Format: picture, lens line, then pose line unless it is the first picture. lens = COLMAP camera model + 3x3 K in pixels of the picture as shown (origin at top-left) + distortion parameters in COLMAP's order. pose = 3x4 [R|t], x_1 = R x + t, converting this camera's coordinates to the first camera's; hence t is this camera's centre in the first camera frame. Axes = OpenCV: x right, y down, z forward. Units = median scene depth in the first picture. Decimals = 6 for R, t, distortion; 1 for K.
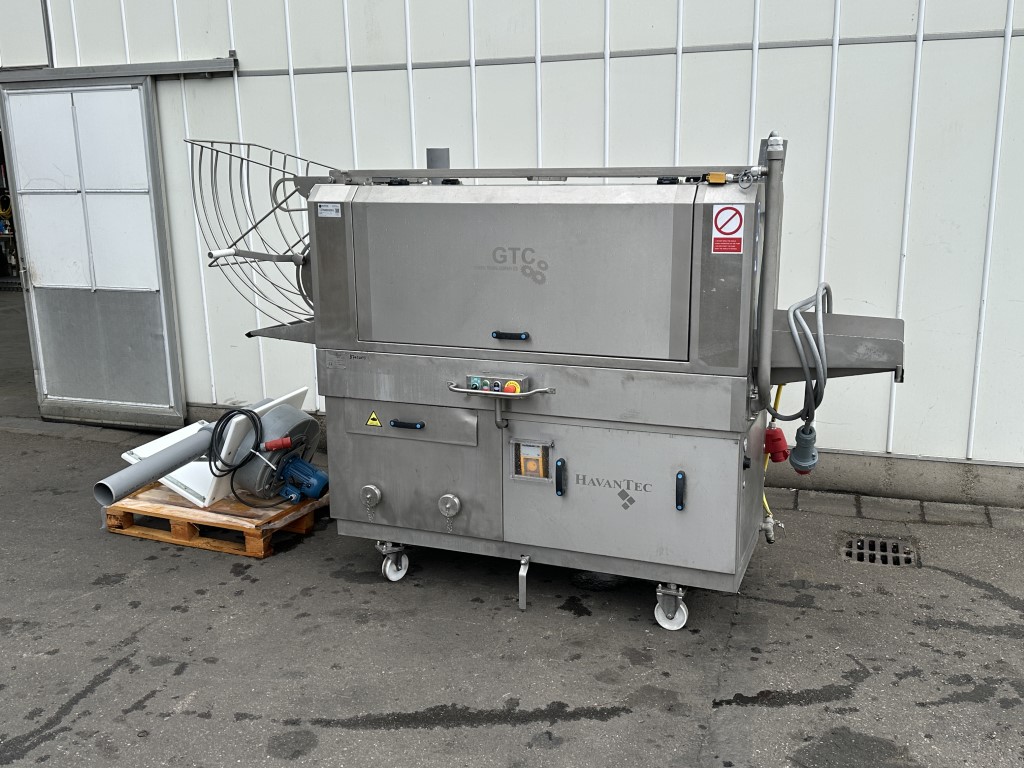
lens RADIAL K [[960.6, 0, 524.9], [0, 960.6, 383.2], [0, 0, 1]] dist [0.143820, -0.278720]
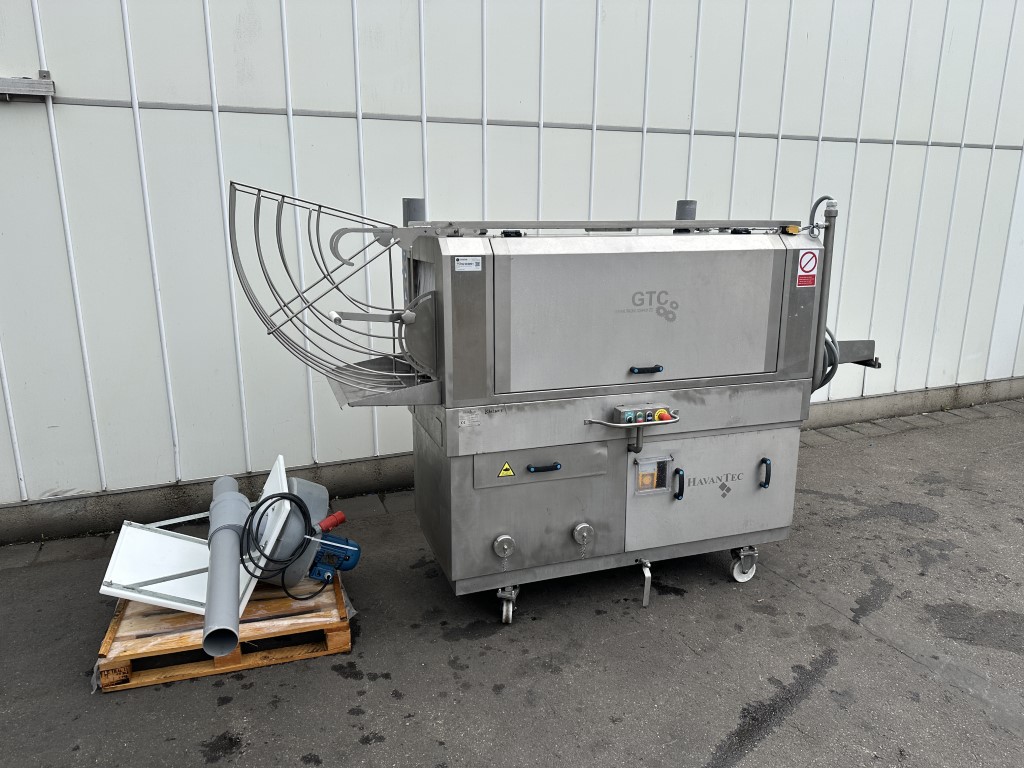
lens RADIAL K [[715.2, 0, 516.6], [0, 715.2, 378.8], [0, 0, 1]] dist [0.078782, -0.106219]
pose [[0.758094, -0.133390, 0.638358, -0.645997], [0.130204, 0.990109, 0.052264, -0.099406], [-0.639015, 0.043495, 0.767963, 0.443105]]
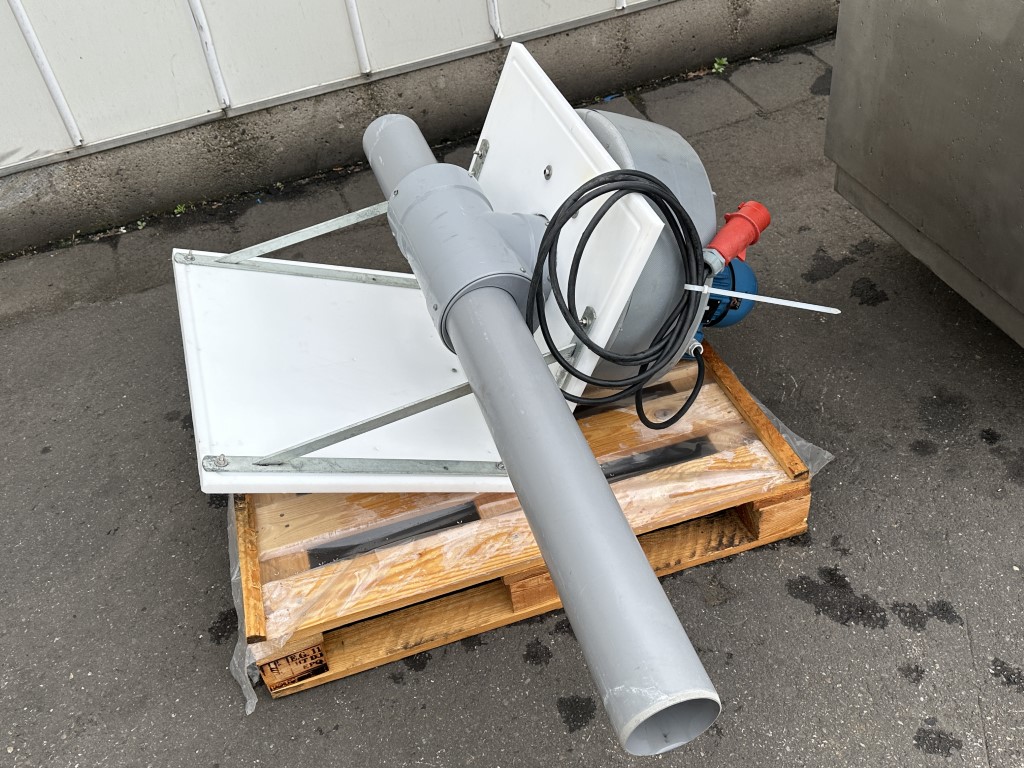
lens RADIAL K [[960.6, 0, 524.9], [0, 960.6, 383.2], [0, 0, 1]] dist [0.143820, -0.278720]
pose [[0.771261, -0.472651, 0.426330, -0.570044], [0.226858, 0.829915, 0.509682, -0.094038], [-0.594720, -0.296382, 0.747306, 0.948430]]
